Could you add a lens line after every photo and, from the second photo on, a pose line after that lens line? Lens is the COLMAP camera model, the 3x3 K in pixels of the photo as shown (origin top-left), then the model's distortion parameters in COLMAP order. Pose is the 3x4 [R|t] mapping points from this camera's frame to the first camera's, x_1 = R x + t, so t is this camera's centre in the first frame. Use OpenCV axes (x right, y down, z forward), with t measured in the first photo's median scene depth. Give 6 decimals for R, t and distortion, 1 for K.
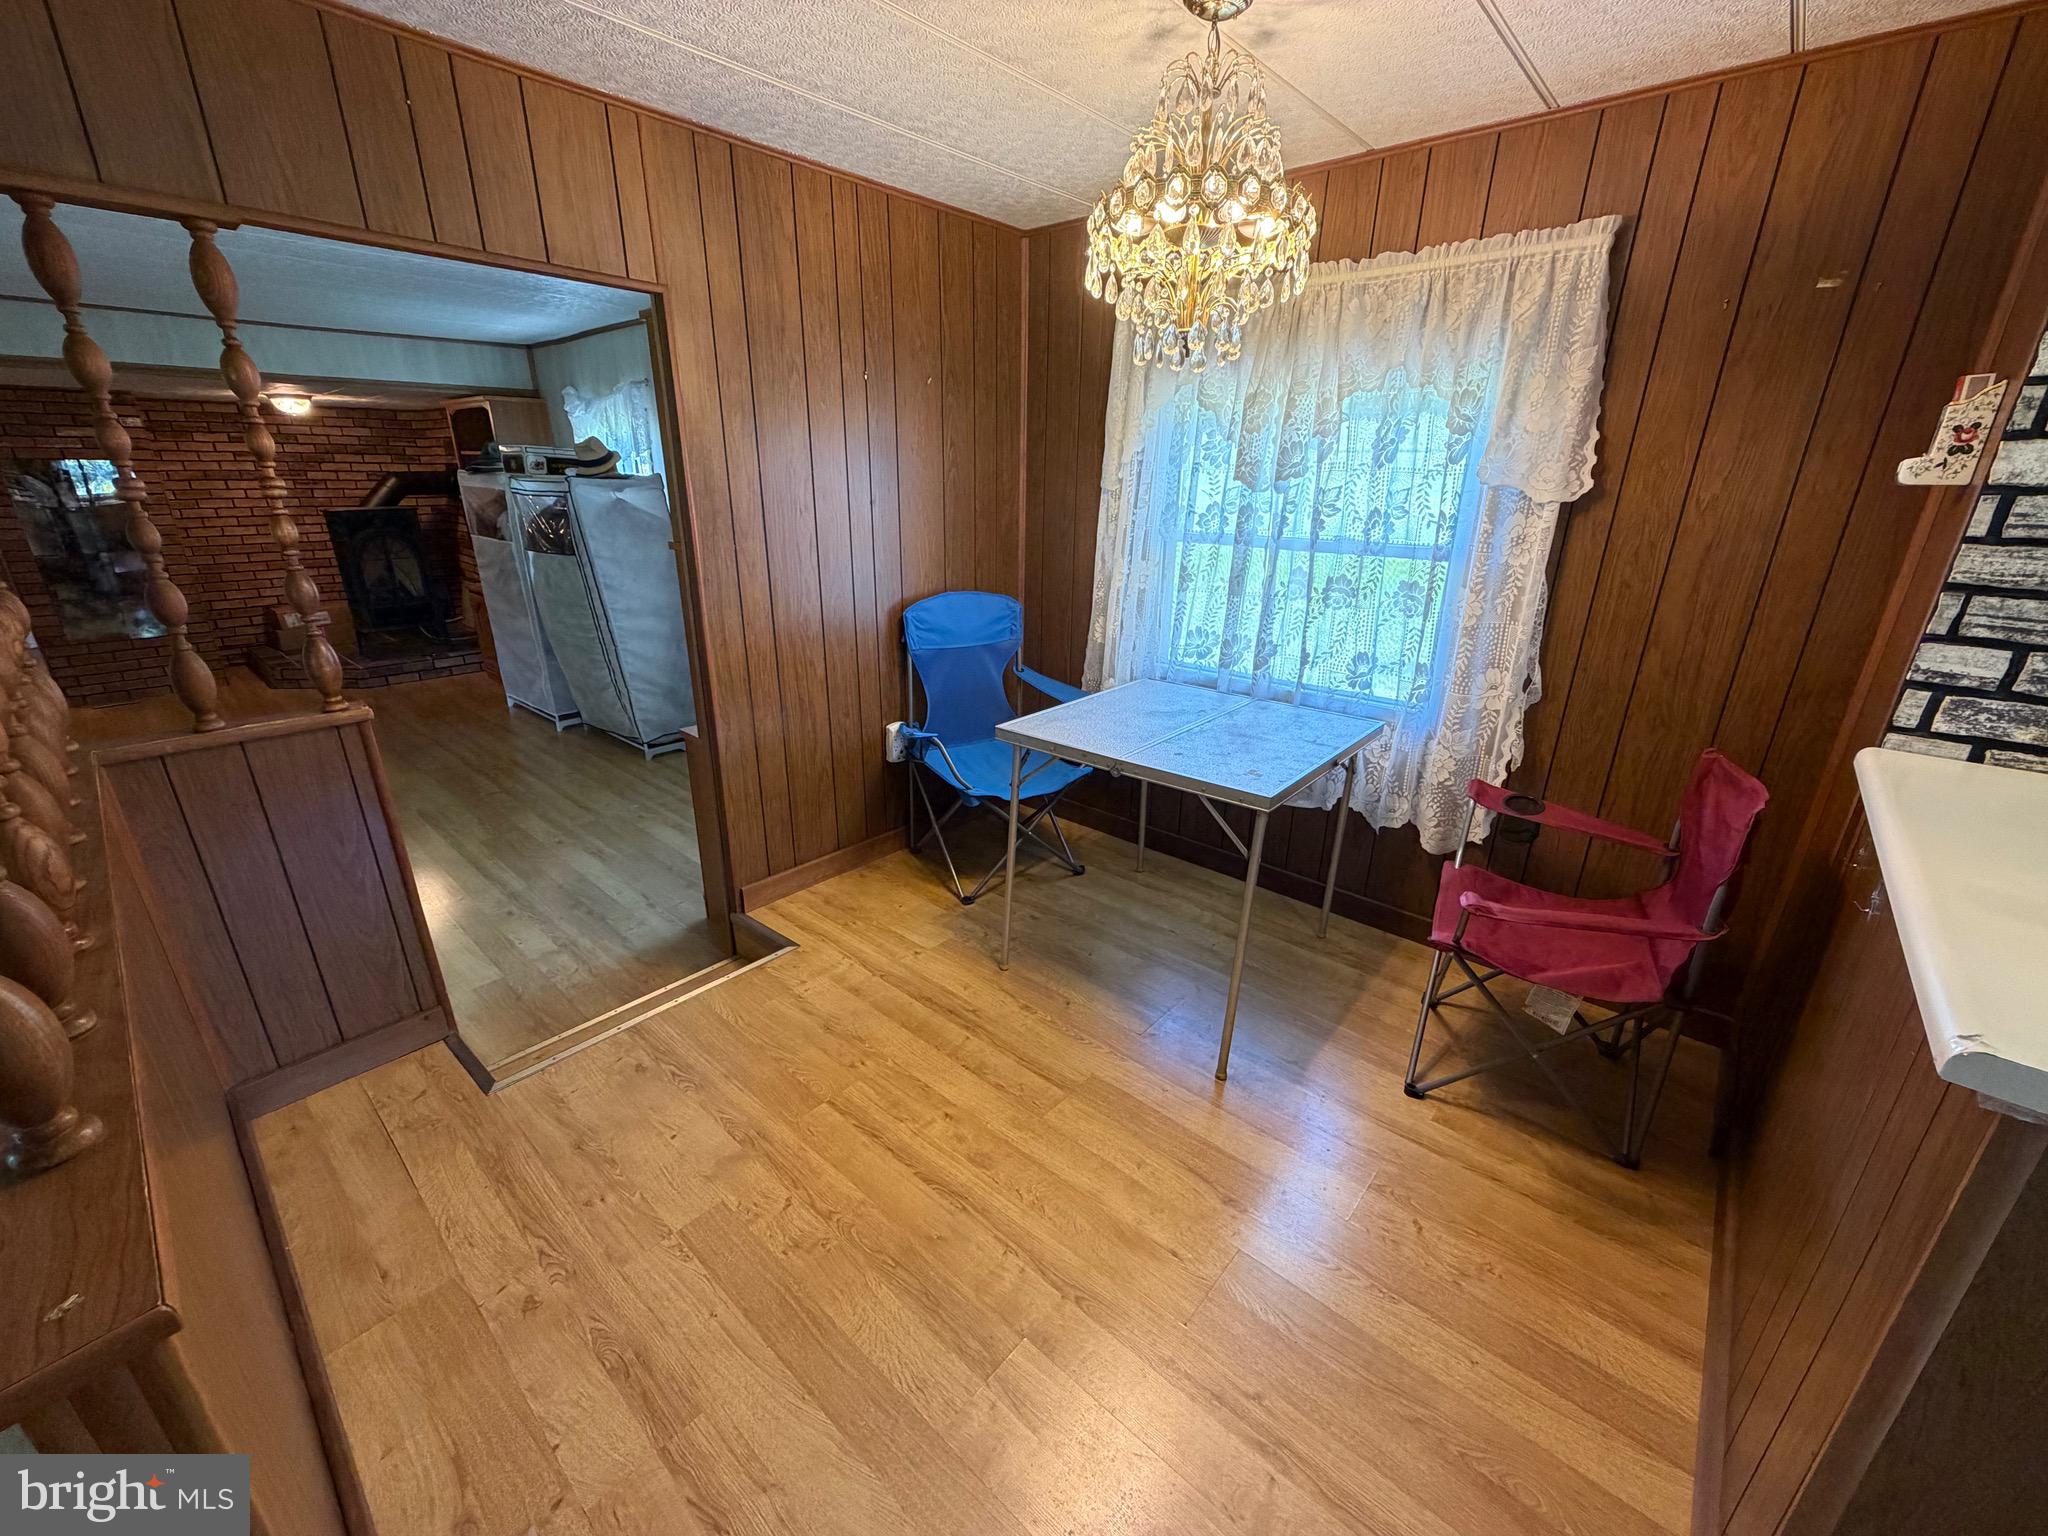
lens RADIAL K [[813.3, 0, 1019.2], [0, 813.3, 769.2], [0, 0, 1]] dist [0.000595, 0.000018]
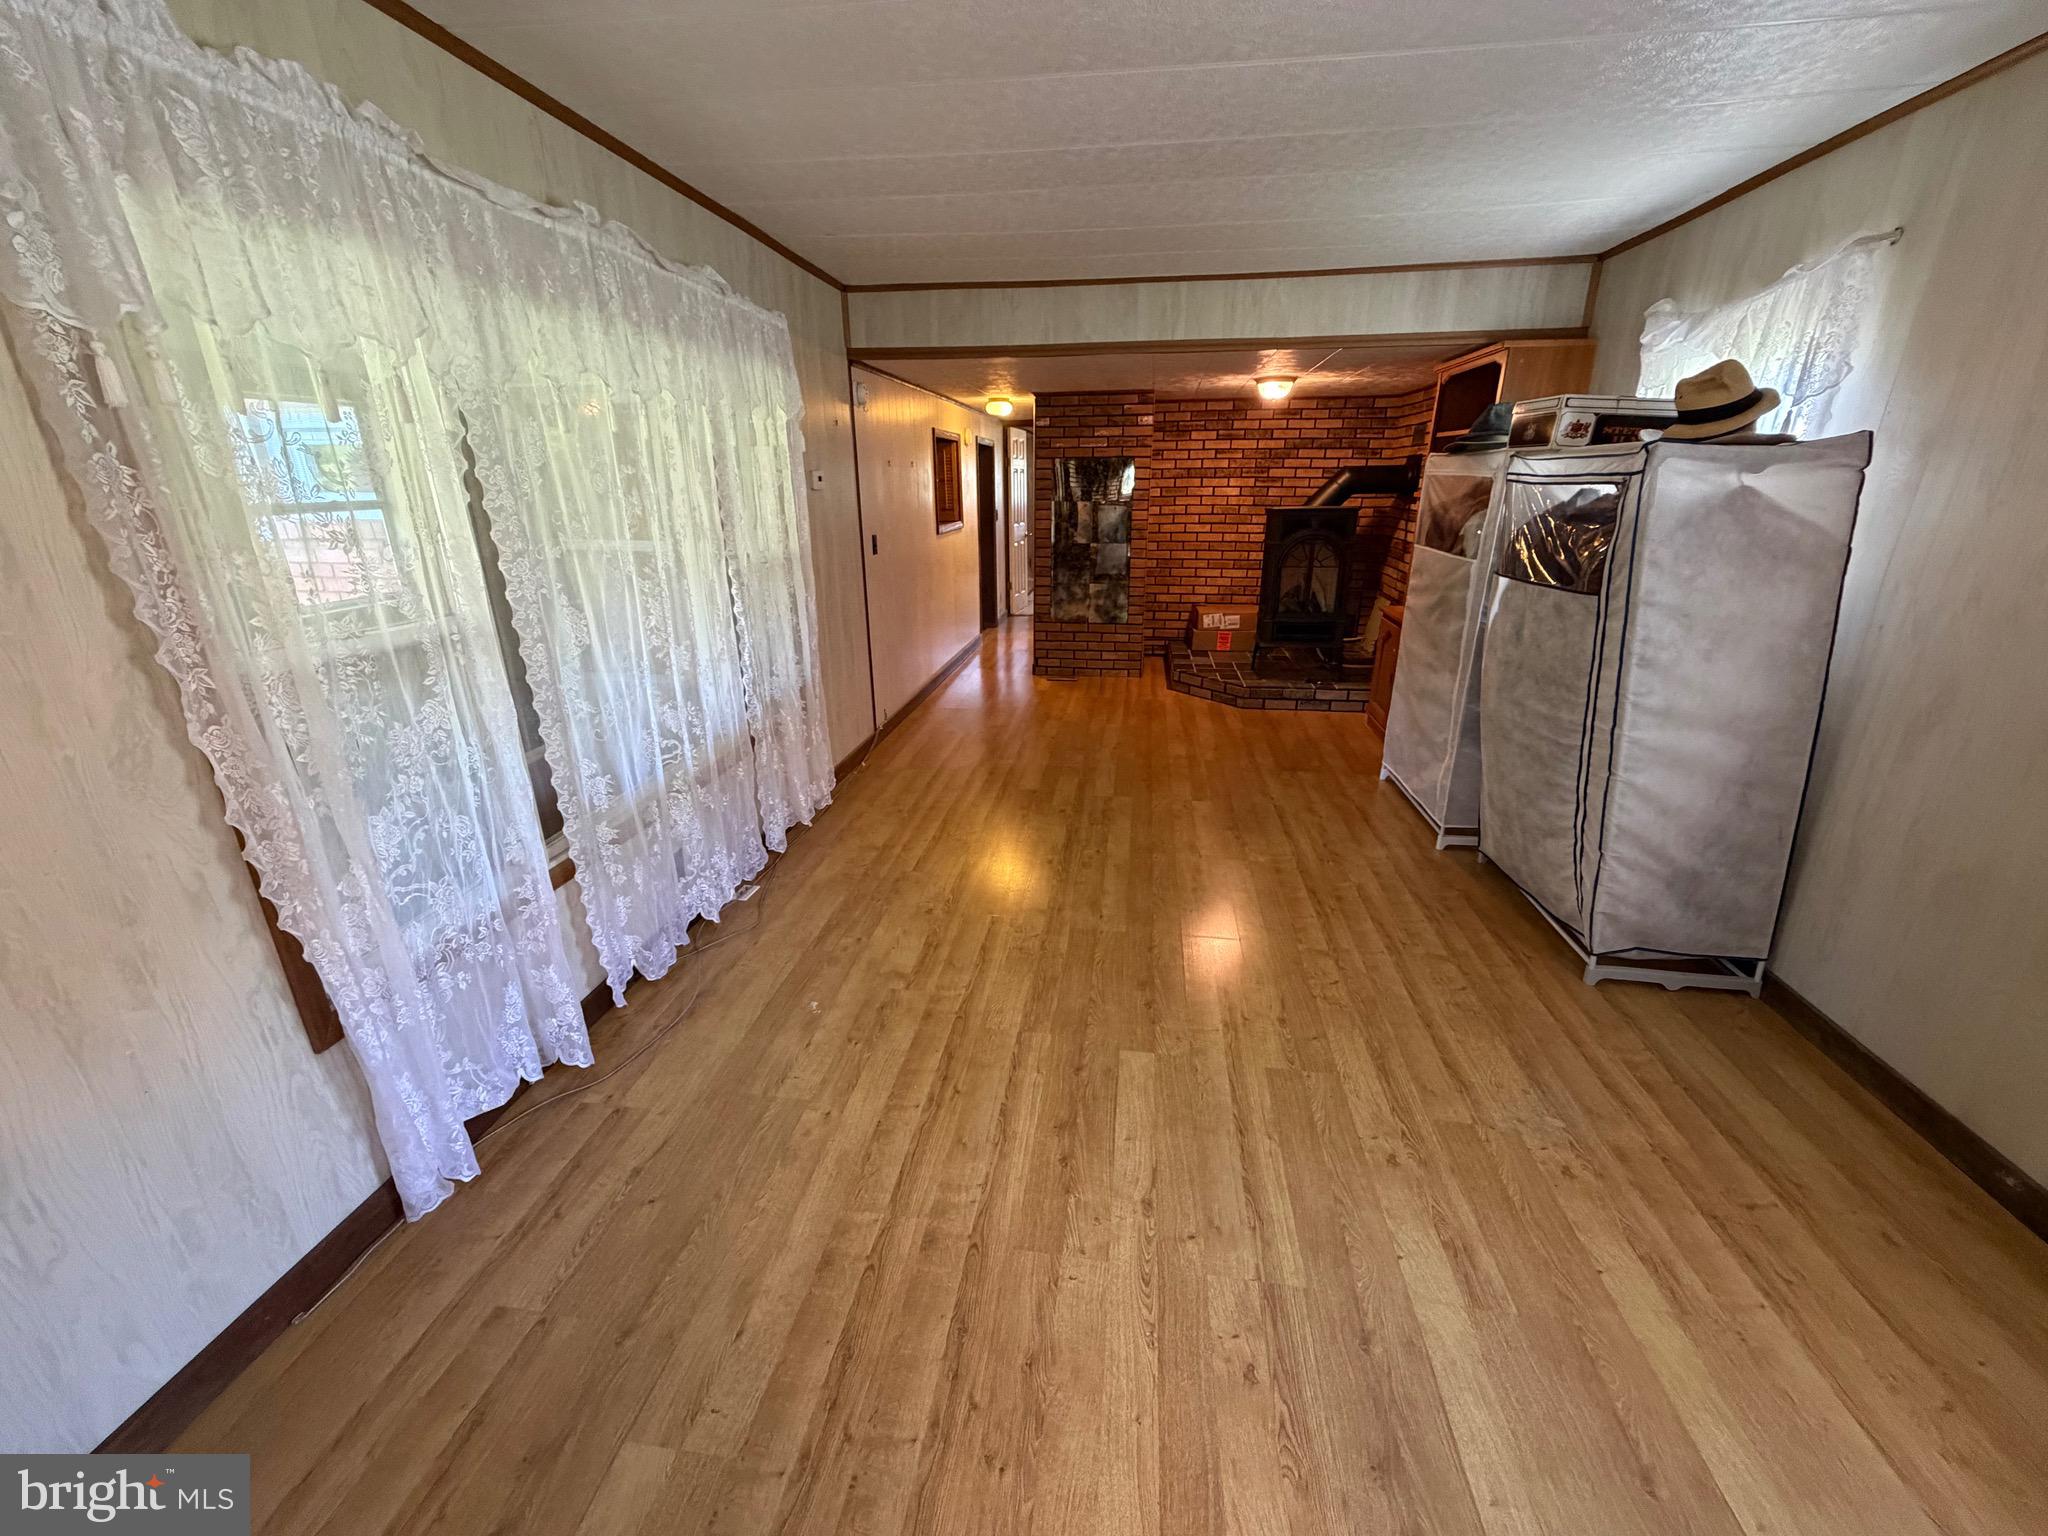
lens RADIAL K [[813.3, 0, 1019.2], [0, 813.3, 769.2], [0, 0, 1]] dist [0.000595, 0.000018]
pose [[0.547689, 0.270596, -0.791716, -0.248618], [-0.279865, 0.951000, 0.131433, -0.098317], [0.788488, 0.149589, 0.596582, 0.333949]]
